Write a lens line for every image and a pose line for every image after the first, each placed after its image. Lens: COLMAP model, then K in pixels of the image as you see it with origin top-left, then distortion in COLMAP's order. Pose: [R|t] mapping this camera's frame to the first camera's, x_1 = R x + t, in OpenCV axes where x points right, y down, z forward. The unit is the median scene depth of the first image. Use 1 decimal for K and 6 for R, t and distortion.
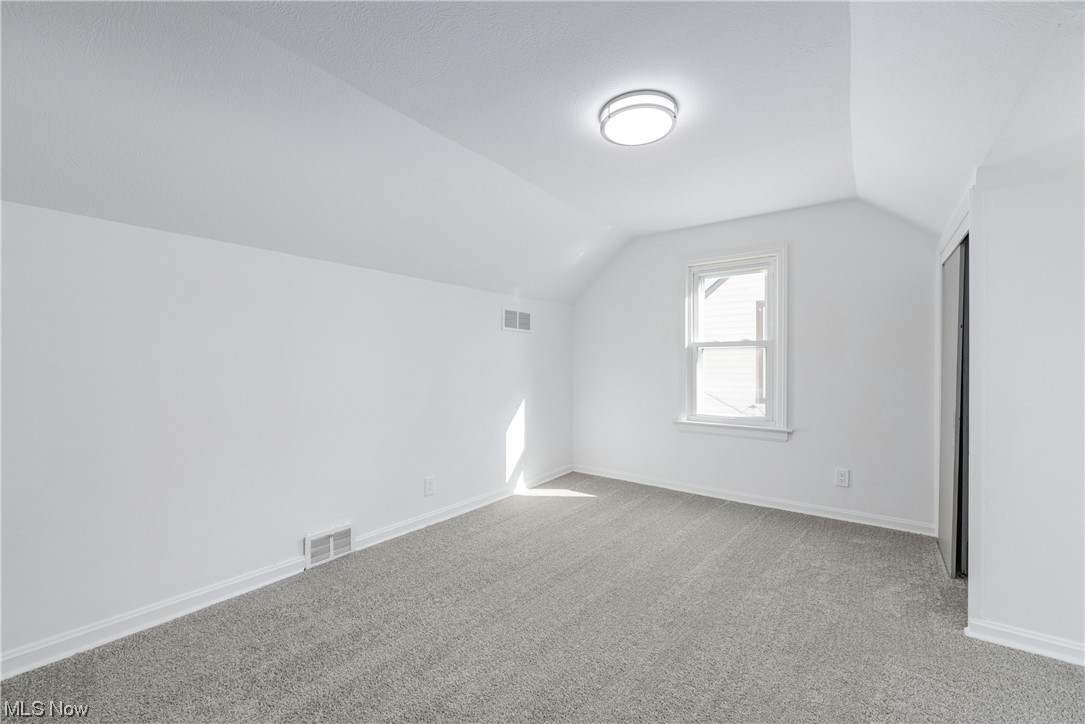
lens RADIAL K [[437.5, 0, 534.2], [0, 437.5, 362.4], [0, 0, 1]] dist [-0.001434, -0.000129]
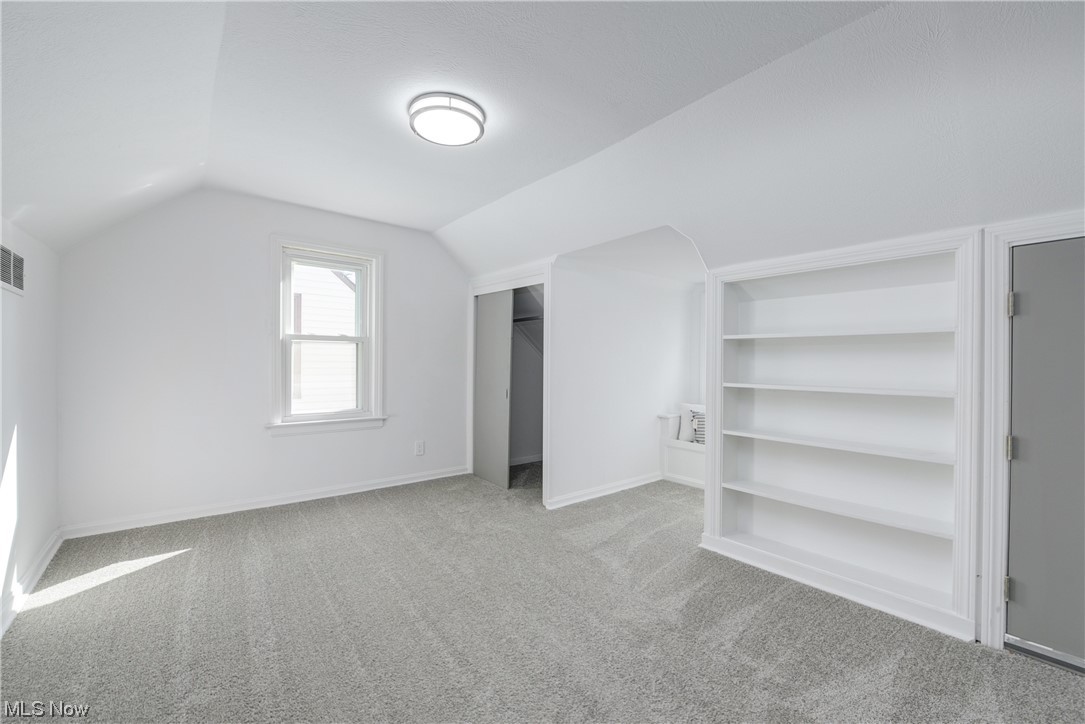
lens RADIAL K [[447.1, 0, 537.8], [0, 447.1, 363.6], [0, 0, 1]] dist [-0.000437, -0.003107]
pose [[0.236350, -0.005265, 0.971654, -0.421145], [-0.014332, 0.999858, 0.008904, -0.000702], [-0.971562, -0.016030, 0.236241, 0.311103]]
